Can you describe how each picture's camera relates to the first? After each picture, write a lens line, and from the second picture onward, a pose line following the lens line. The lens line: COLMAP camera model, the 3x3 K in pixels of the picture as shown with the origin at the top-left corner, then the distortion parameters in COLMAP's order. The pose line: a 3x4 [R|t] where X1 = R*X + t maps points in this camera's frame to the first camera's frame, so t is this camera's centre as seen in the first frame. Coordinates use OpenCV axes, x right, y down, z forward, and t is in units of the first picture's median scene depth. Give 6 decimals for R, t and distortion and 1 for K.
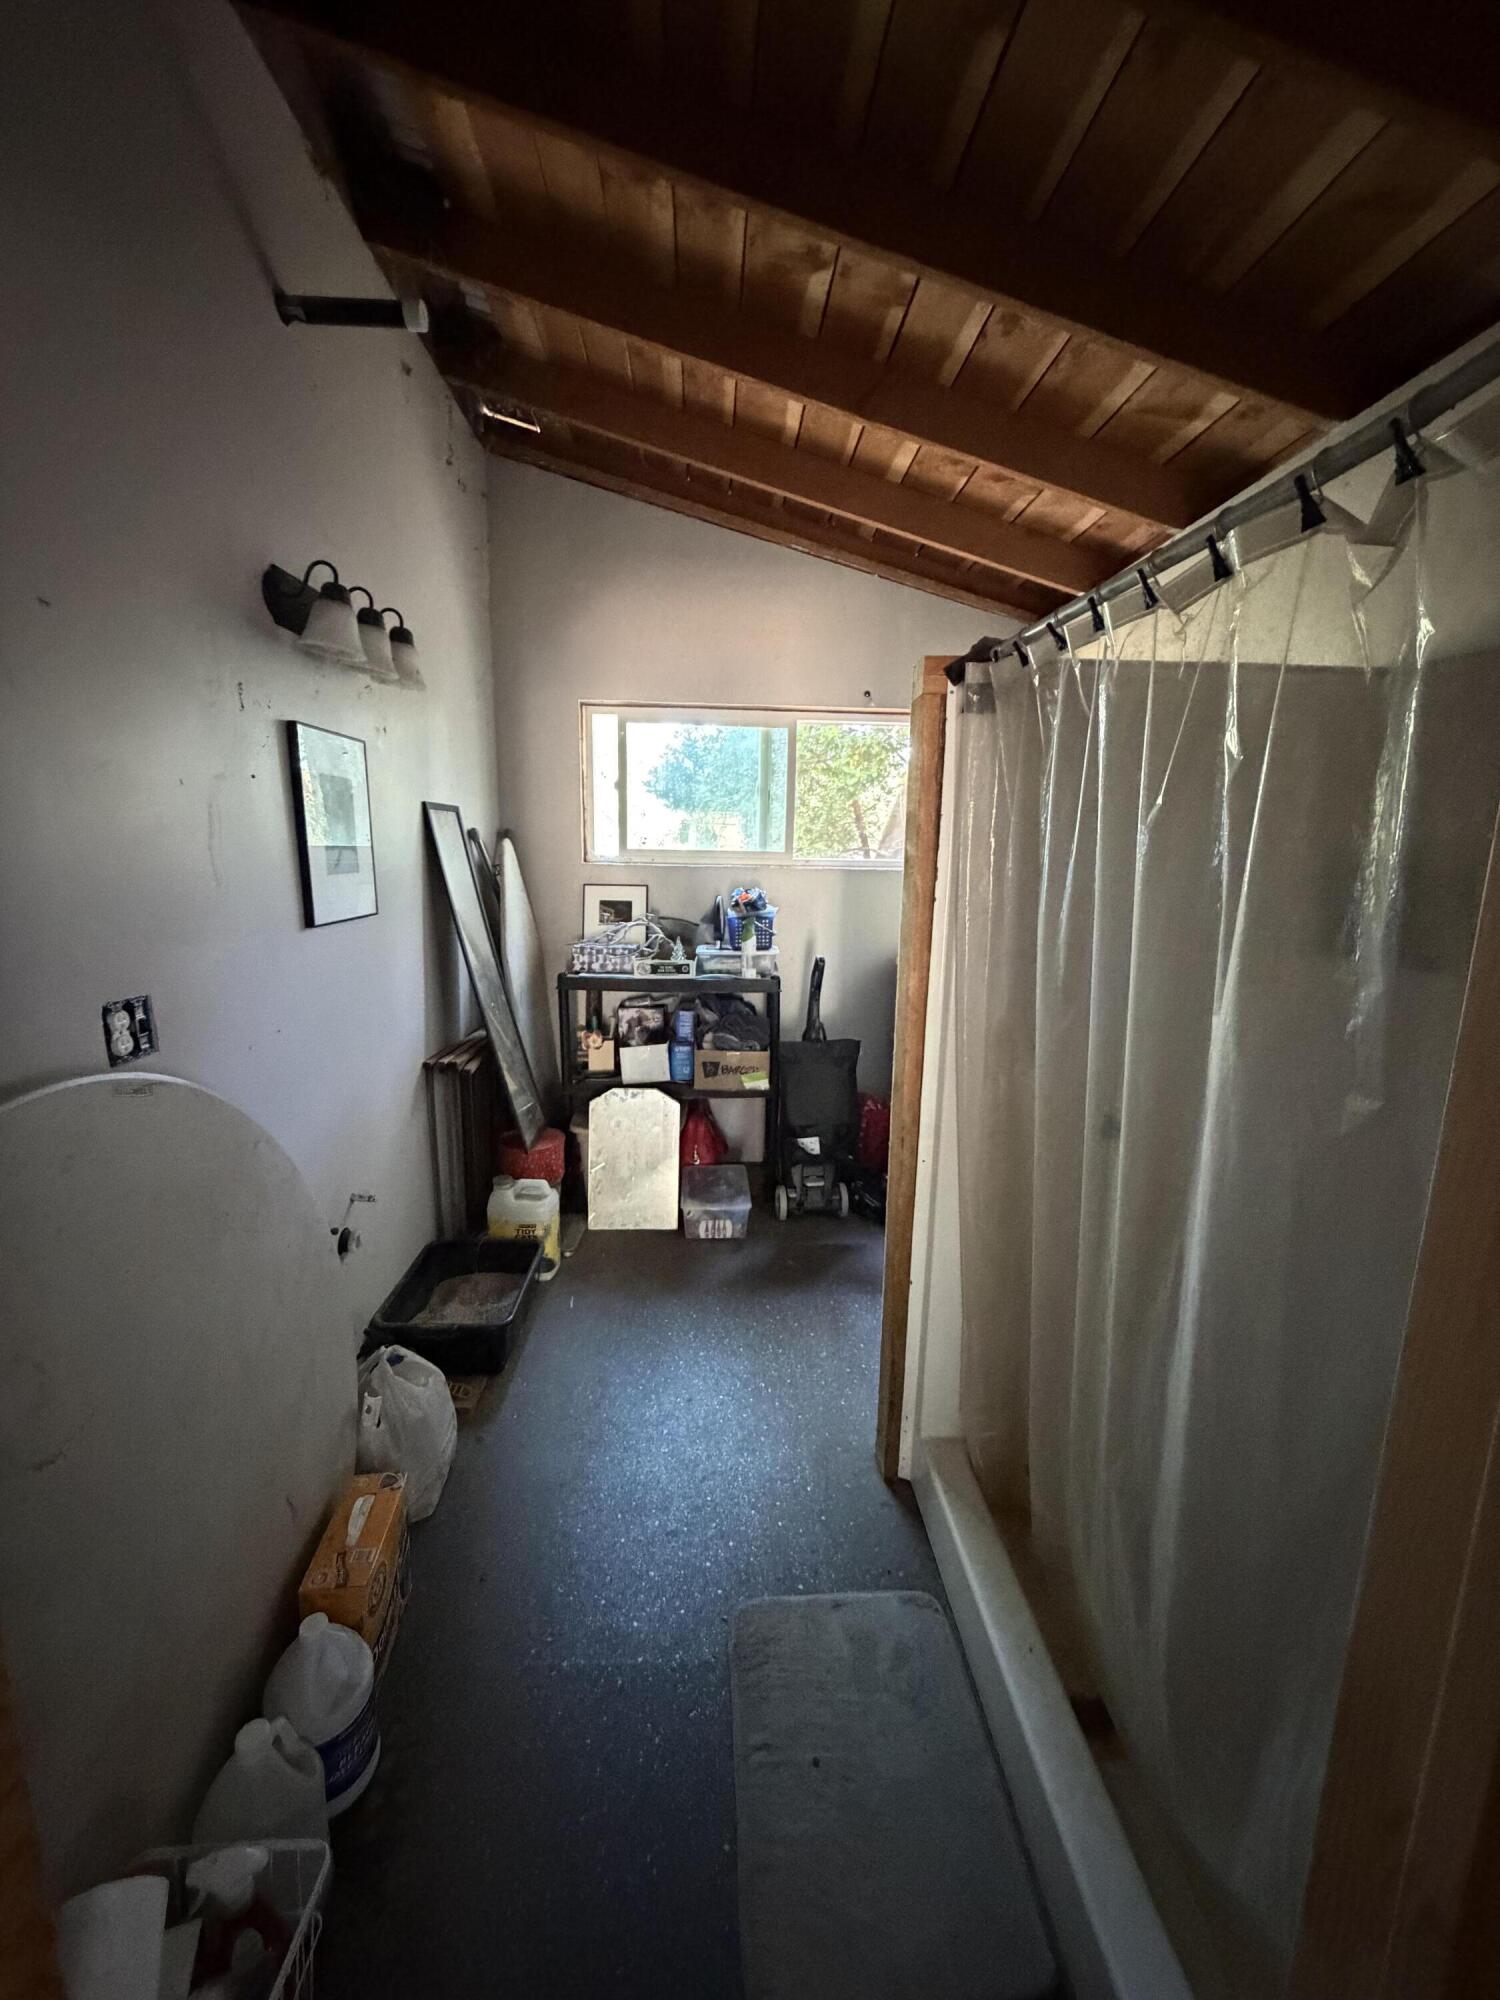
lens RADIAL K [[800.3, 0, 747.2], [0, 800.3, 992.3], [0, 0, 1]] dist [-0.006277, 0.000108]
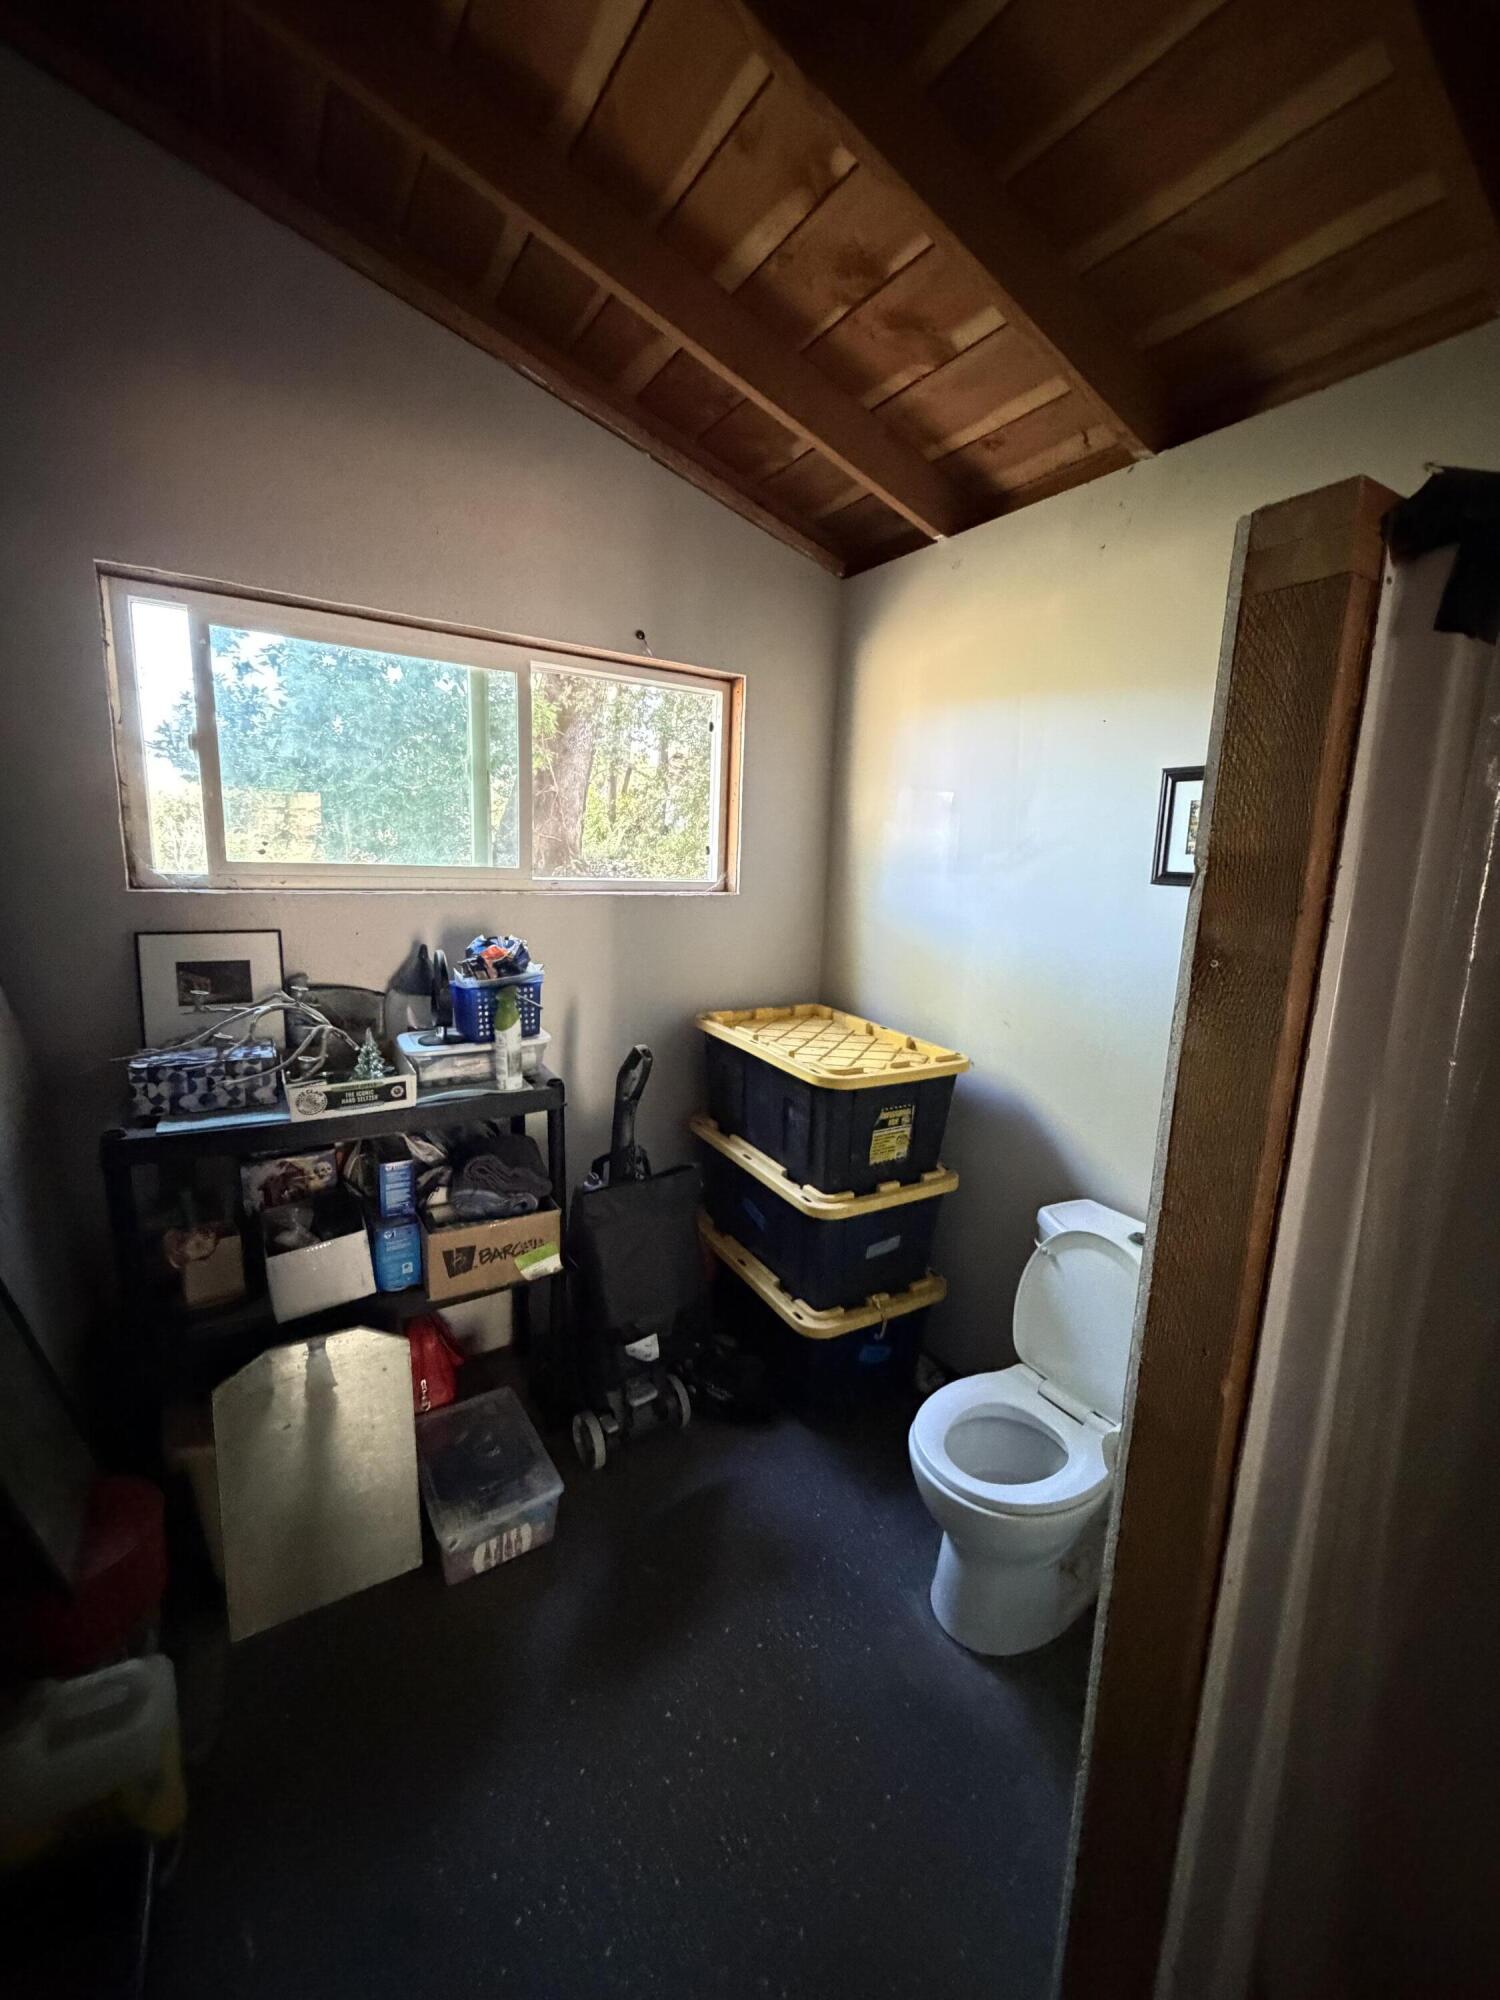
lens RADIAL K [[800.3, 0, 757.8], [0, 800.3, 994.1], [0, 0, 1]] dist [-0.006277, 0.000108]
pose [[0.864076, -0.073431, 0.497976, -0.128701], [0.065432, 0.997294, 0.033523, -0.095583], [-0.499090, 0.003617, 0.866543, 0.399685]]
